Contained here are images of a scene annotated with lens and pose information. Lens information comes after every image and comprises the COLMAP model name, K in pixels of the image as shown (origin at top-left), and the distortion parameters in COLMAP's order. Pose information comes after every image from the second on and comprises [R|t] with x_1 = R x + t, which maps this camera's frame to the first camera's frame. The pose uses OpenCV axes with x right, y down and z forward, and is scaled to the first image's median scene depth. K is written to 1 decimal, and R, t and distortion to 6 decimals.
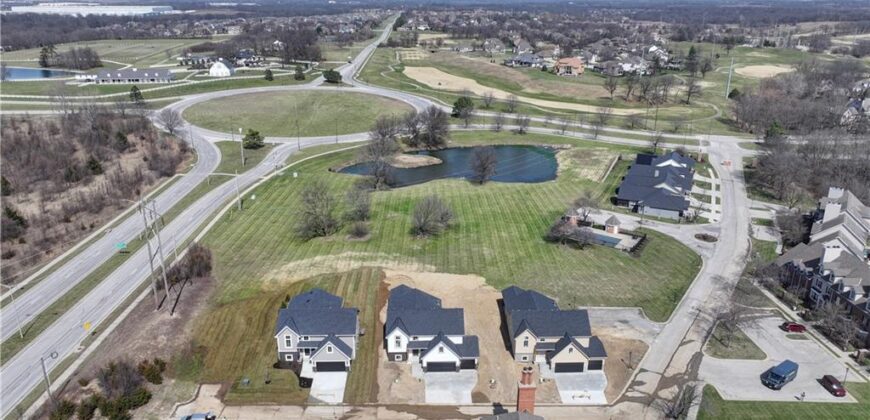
lens RADIAL K [[610.9, 0, 436.9], [0, 610.9, 208.7], [0, 0, 1]] dist [-0.005412, 0.015510]
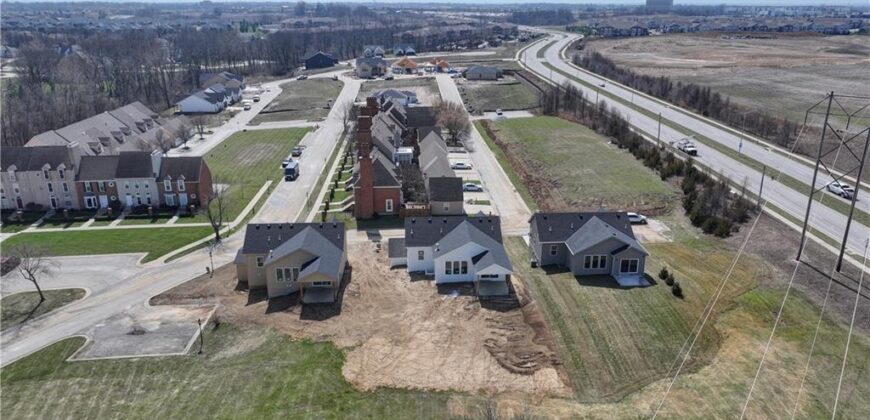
lens RADIAL K [[610.9, 0, 436.8], [0, 610.9, 208.2], [0, 0, 1]] dist [-0.005412, 0.015510]
pose [[-0.999543, 0.000679, -0.030237, 0.020250], [-0.018170, 0.785732, 0.618301, -0.262615], [0.024178, 0.618567, -0.785360, 1.237380]]
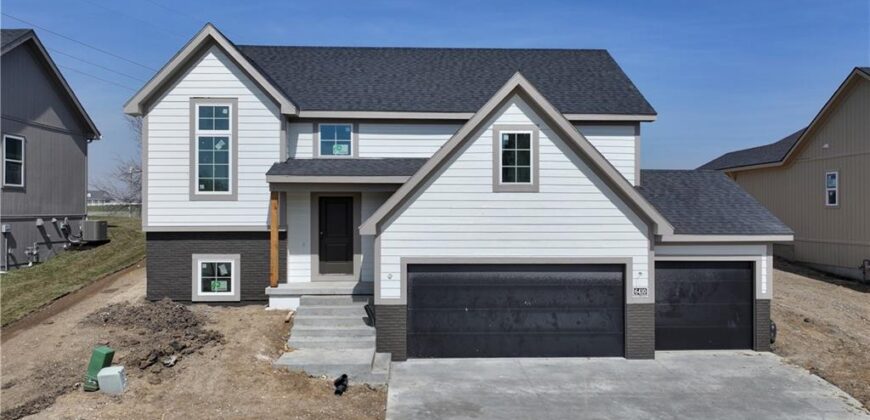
lens RADIAL K [[610.9, 0, 435.2], [0, 610.9, 210.0], [0, 0, 1]] dist [-0.005412, 0.015510]
pose [[0.999975, 0.000083, 0.007108, -0.008264], [0.002318, 0.941448, -0.337151, 0.208278], [-0.006720, 0.337159, 0.941424, 0.639934]]
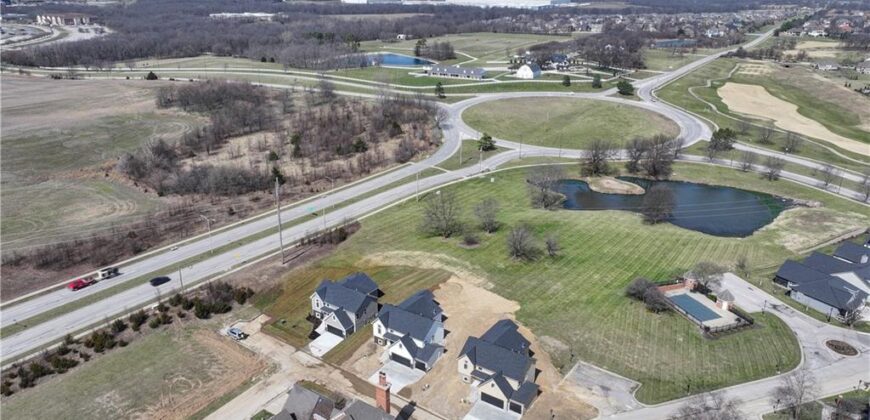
lens RADIAL K [[610.9, 0, 438.4], [0, 610.9, 206.6], [0, 0, 1]] dist [-0.005412, 0.015510]
pose [[0.809986, 0.206759, -0.548793, 0.501568], [-0.199278, 0.977143, 0.074018, -0.110512], [0.551553, 0.049409, 0.832675, -0.000886]]
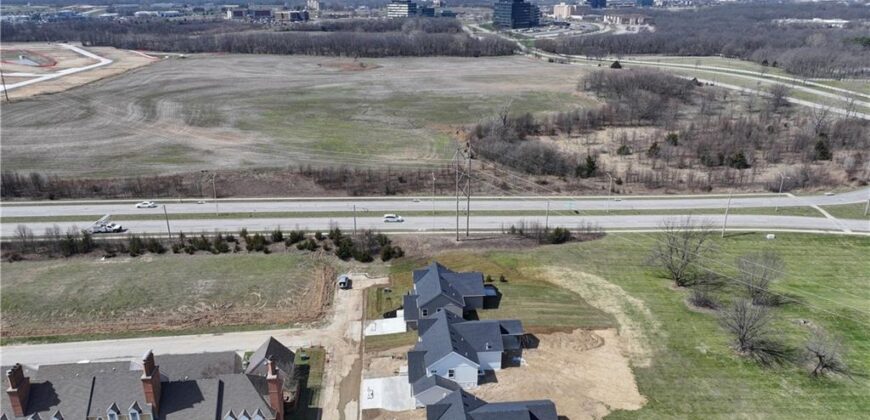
lens RADIAL K [[610.9, 0, 436.3], [0, 610.9, 213.3], [0, 0, 1]] dist [-0.005412, 0.015510]
pose [[0.054015, 0.338903, -0.939269, 0.600718], [-0.329850, 0.893895, 0.303563, -0.202503], [0.942487, 0.293421, 0.160071, 0.595959]]
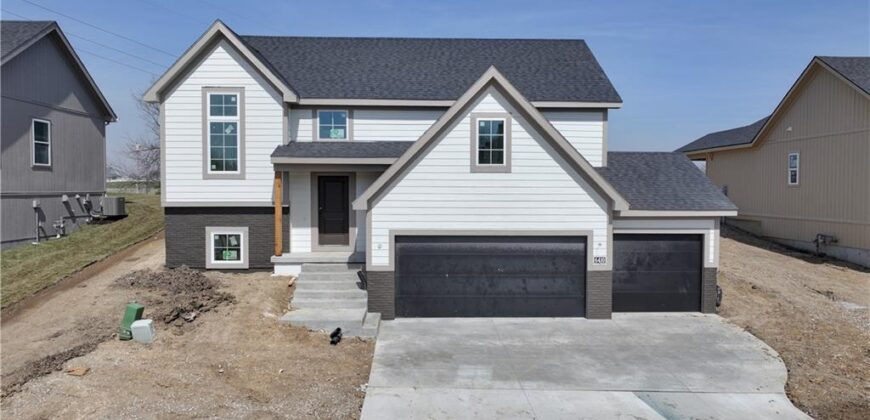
lens RADIAL K [[610.9, 0, 435.4], [0, 610.9, 210.2], [0, 0, 1]] dist [-0.005412, 0.015510]
pose [[0.999998, 0.002011, 0.000805, -0.004807], [-0.001675, 0.953506, -0.301369, 0.212567], [-0.001374, 0.301367, 0.953507, 0.627432]]
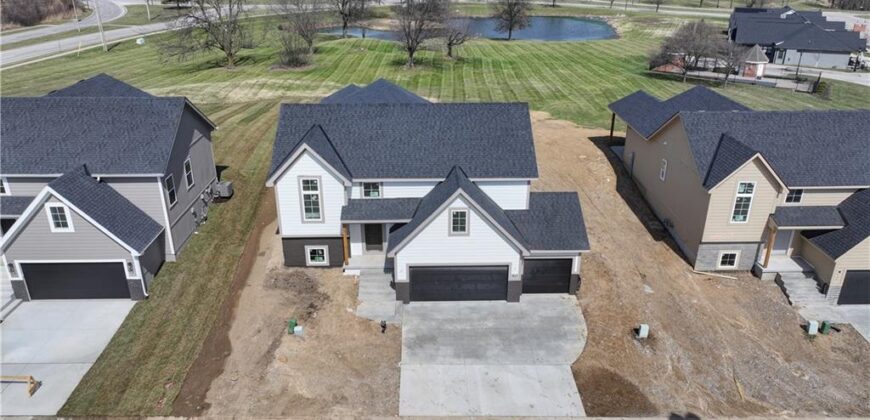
lens RADIAL K [[610.9, 0, 434.6], [0, 610.9, 206.7], [0, 0, 1]] dist [-0.005412, 0.015510]
pose [[0.999982, 0.000868, -0.005898, -0.001870], [-0.000508, 0.998150, 0.060792, 0.150411], [0.005939, -0.060788, 0.998133, 0.522140]]
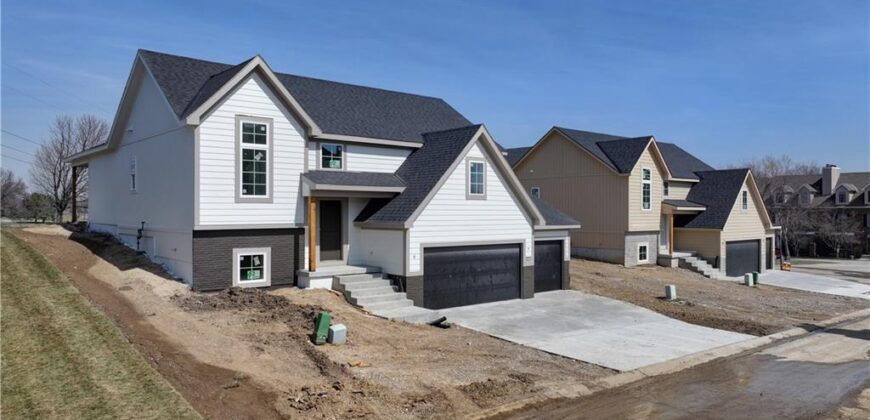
lens RADIAL K [[610.9, 0, 433.8], [0, 610.9, 209.7], [0, 0, 1]] dist [-0.005412, 0.015510]
pose [[0.778199, 0.001542, 0.628015, -0.098915], [0.209082, 0.942315, -0.261396, 0.213129], [-0.592191, 0.334725, 0.732986, 0.624960]]
